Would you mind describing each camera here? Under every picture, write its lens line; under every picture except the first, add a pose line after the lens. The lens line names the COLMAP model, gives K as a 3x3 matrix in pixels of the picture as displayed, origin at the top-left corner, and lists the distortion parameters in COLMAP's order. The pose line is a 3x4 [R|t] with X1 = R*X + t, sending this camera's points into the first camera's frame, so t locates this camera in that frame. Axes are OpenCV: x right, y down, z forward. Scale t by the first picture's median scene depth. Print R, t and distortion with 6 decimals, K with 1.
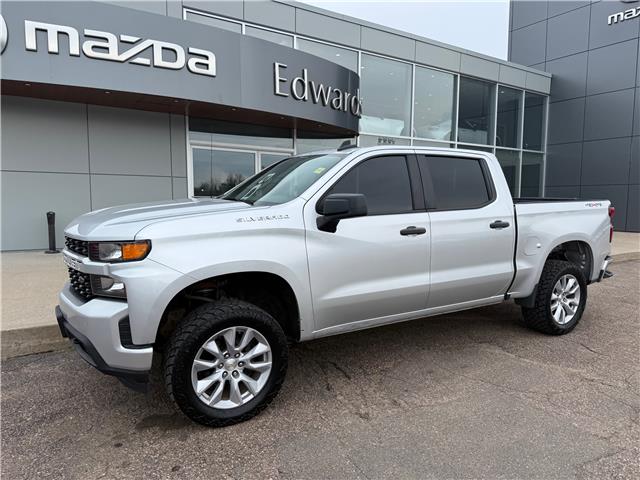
lens RADIAL K [[450.1, 0, 322.8], [0, 450.1, 242.3], [0, 0, 1]] dist [0.030447, -0.038047]
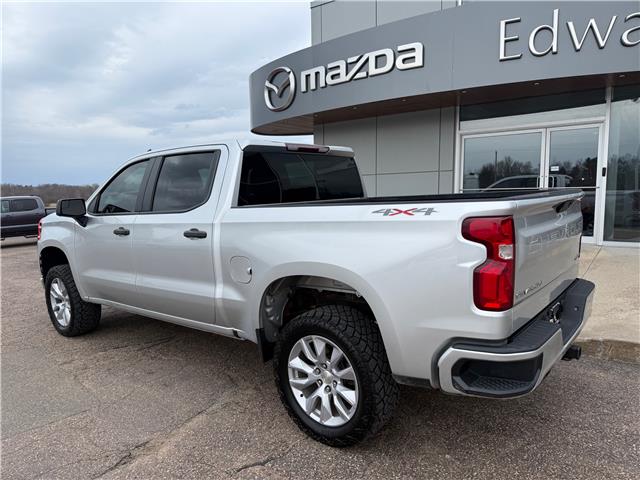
lens RADIAL K [[450.0, 0, 322.5], [0, 450.0, 242.8], [0, 0, 1]] dist [0.061110, -0.076809]
pose [[0.333473, 0.090924, -0.938365, 0.756632], [-0.065499, 0.995168, 0.073151, -0.060000], [0.940482, 0.037068, 0.337817, 0.588238]]
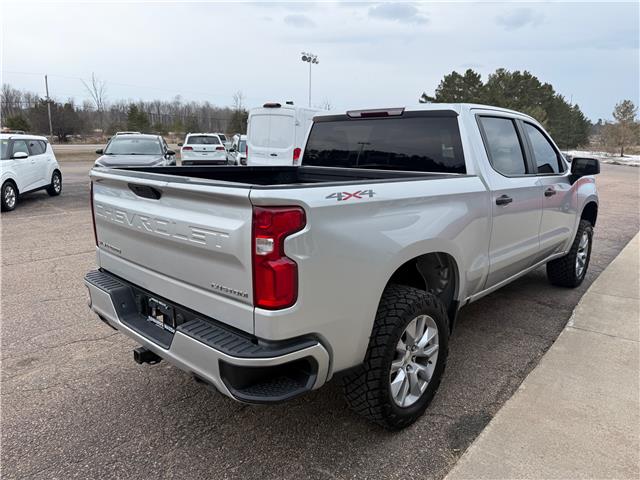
lens RADIAL K [[453.7, 0, 323.1], [0, 453.7, 235.8], [0, 0, 1]] dist [0.026672, -0.035612]
pose [[-0.959866, 0.035060, -0.278260, 0.420046], [-0.053047, 0.951552, 0.302878, -0.156648], [0.275398, 0.305483, -0.911502, 1.278873]]
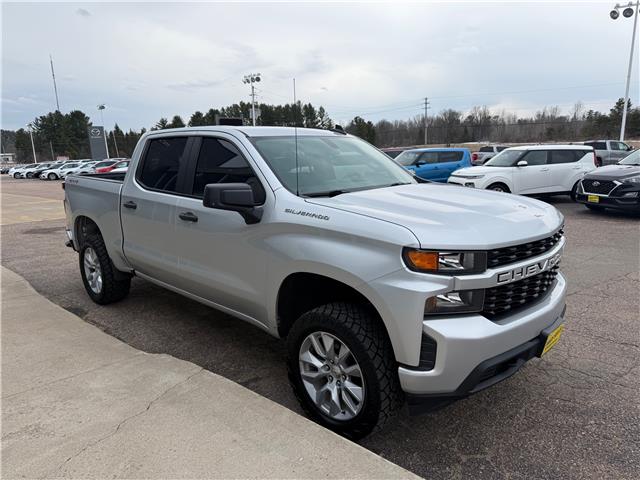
lens RADIAL K [[450.0, 0, 322.5], [0, 450.0, 242.8], [0, 0, 1]] dist [0.061110, -0.076809]
pose [[-0.257881, -0.200341, 0.945178, -0.599520], [0.122197, 0.963647, 0.237596, -0.121484], [-0.958418, 0.176769, -0.224025, 0.759862]]
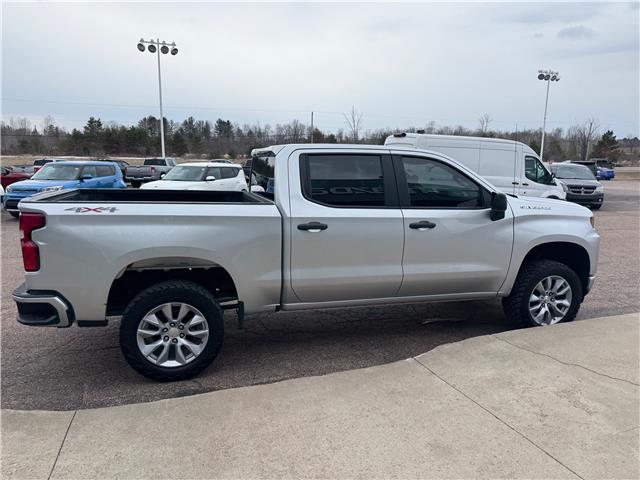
lens RADIAL K [[448.2, 0, 323.3], [0, 448.2, 239.7], [0, 0, 1]] dist [0.089998, -0.128706]
pose [[-0.967922, -0.063864, 0.242999, -0.062487], [0.005855, 0.961160, 0.275928, -0.194887], [-0.251183, 0.268500, -0.929954, 1.401121]]
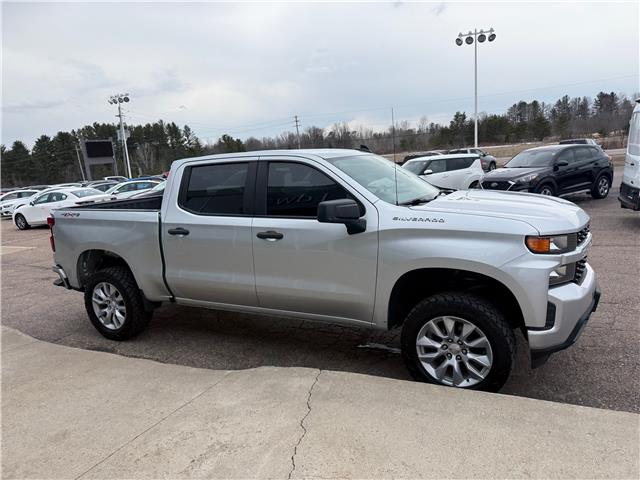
lens RADIAL K [[450.2, 0, 322.9], [0, 450.2, 235.4], [0, 0, 1]] dist [0.060340, -0.083171]
pose [[-0.519263, -0.114968, 0.846846, -0.567233], [0.156967, 0.961222, 0.226744, -0.162901], [-0.840076, 0.250667, -0.481081, 1.007169]]
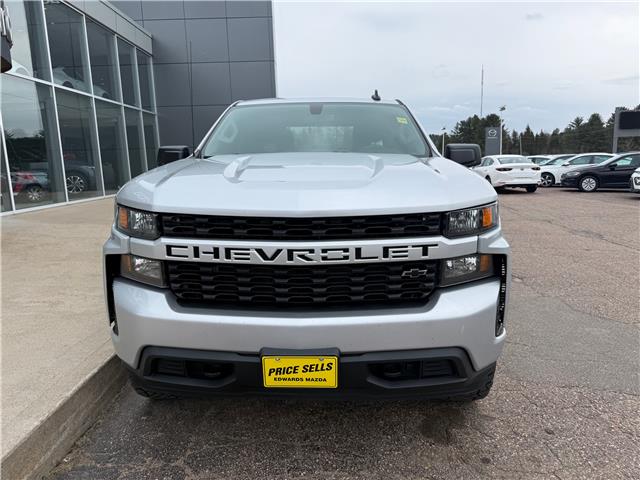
lens RADIAL K [[455.4, 0, 323.9], [0, 455.4, 237.8], [0, 0, 1]] dist [0.047037, -0.070645]
pose [[0.541146, -0.161569, 0.825262, -0.491335], [0.106260, 0.986641, 0.123486, -0.027926], [-0.834188, 0.020868, 0.551085, 0.318416]]
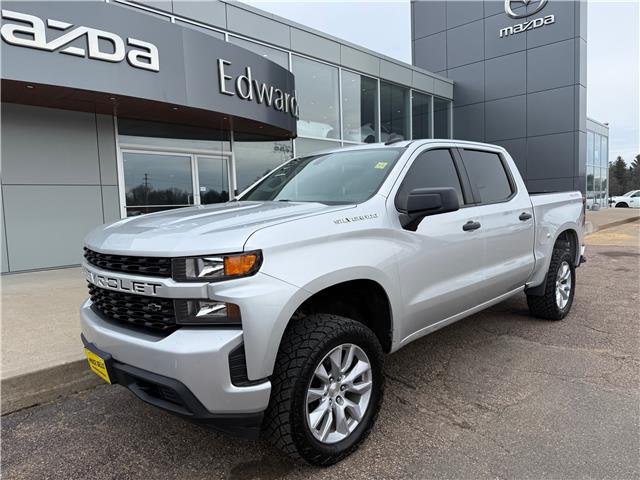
lens RADIAL K [[453.7, 0, 323.1], [0, 453.7, 235.8], [0, 0, 1]] dist [0.026672, -0.035612]
pose [[0.970103, -0.058219, 0.235605, -0.183516], [0.064667, 0.997712, -0.019727, -0.002849], [-0.233918, 0.034373, 0.971649, 0.067344]]
